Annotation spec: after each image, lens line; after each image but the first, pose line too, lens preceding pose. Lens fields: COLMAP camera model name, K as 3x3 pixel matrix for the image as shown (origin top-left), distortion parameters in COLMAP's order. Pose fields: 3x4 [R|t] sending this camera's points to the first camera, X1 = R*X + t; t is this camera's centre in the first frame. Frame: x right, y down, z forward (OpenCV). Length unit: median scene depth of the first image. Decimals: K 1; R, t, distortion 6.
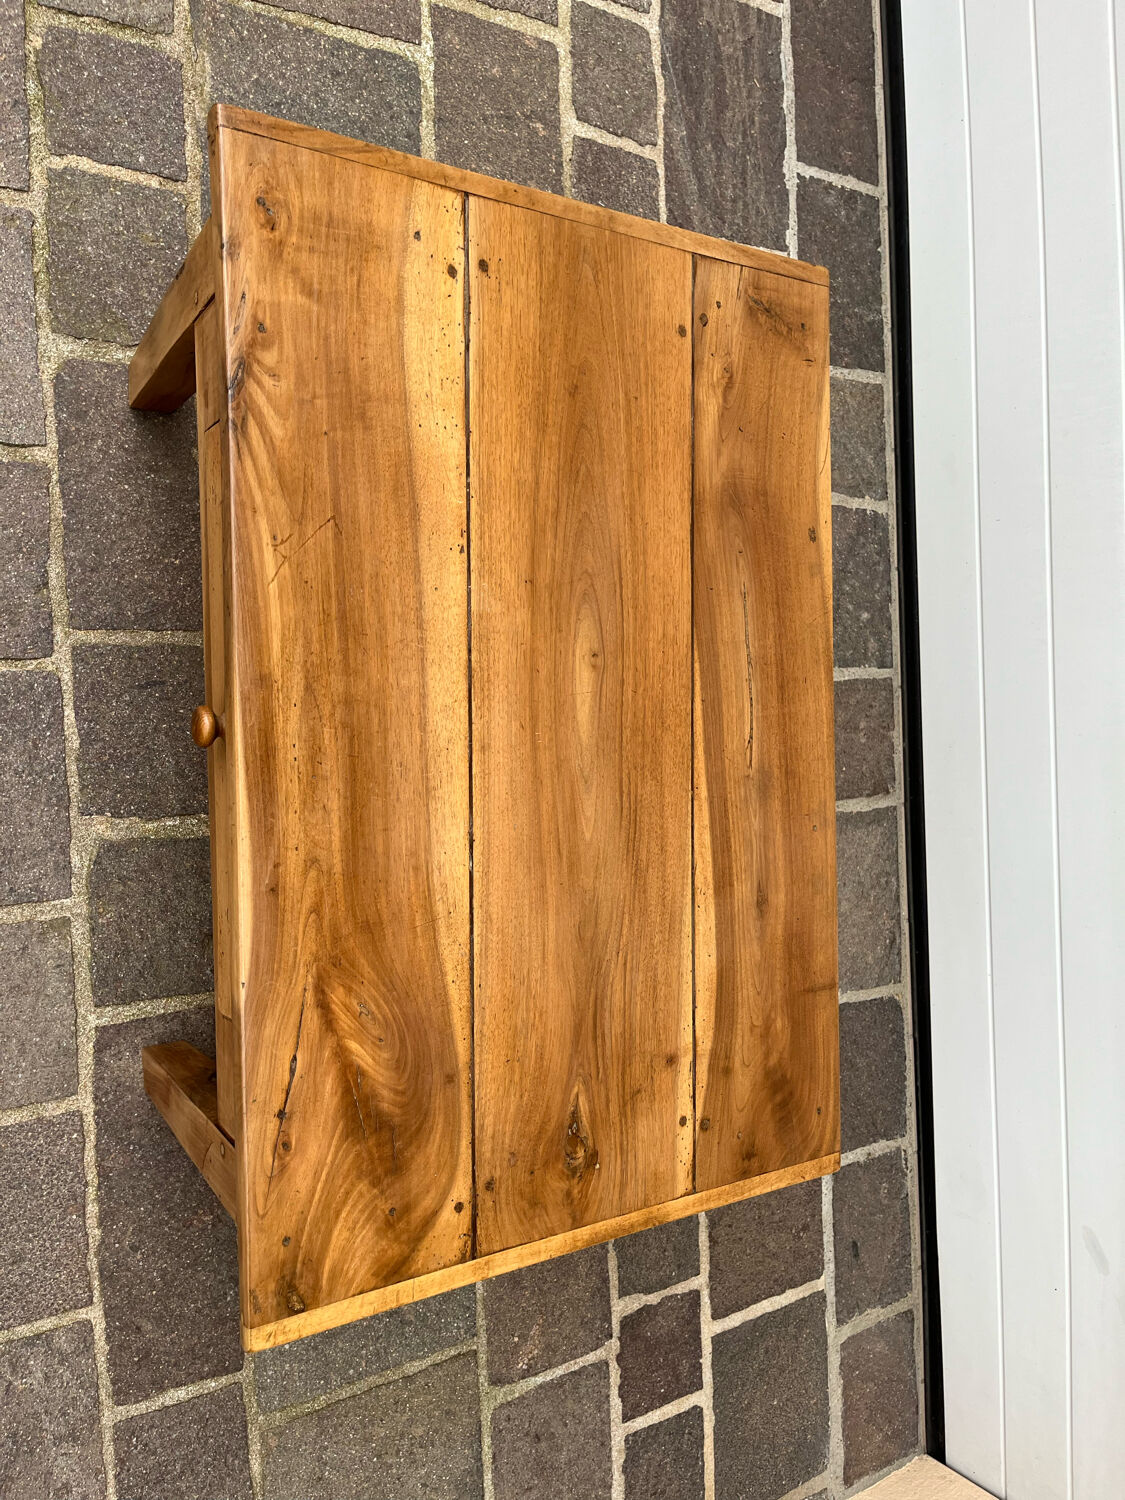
lens RADIAL K [[1141.9, 0, 548.0], [0, 1141.9, 755.7], [0, 0, 1]] dist [0.066411, -0.094525]
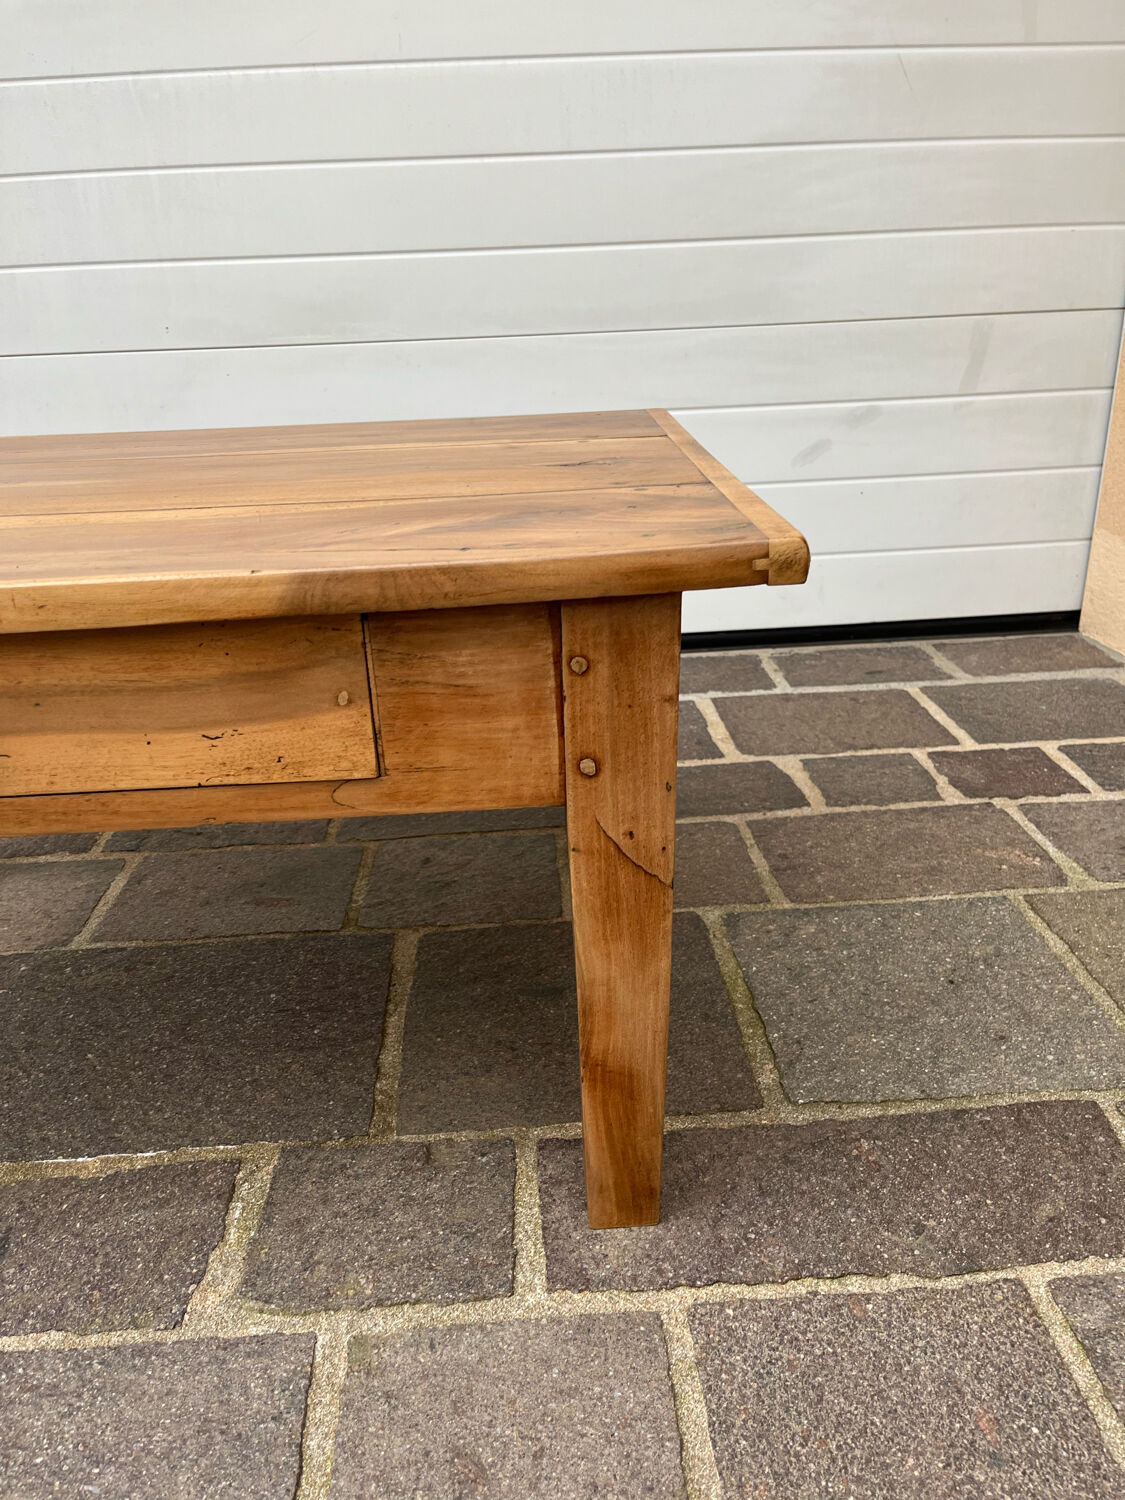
lens RADIAL K [[1141.9, 0, 562.9], [0, 1141.9, 761.9], [0, 0, 1]] dist [0.066411, -0.094525]
pose [[-0.026955, -0.818050, 0.574515, -0.510712], [0.999030, -0.042058, -0.013014, 0.263175], [0.034809, 0.573607, 0.818391, 0.365043]]
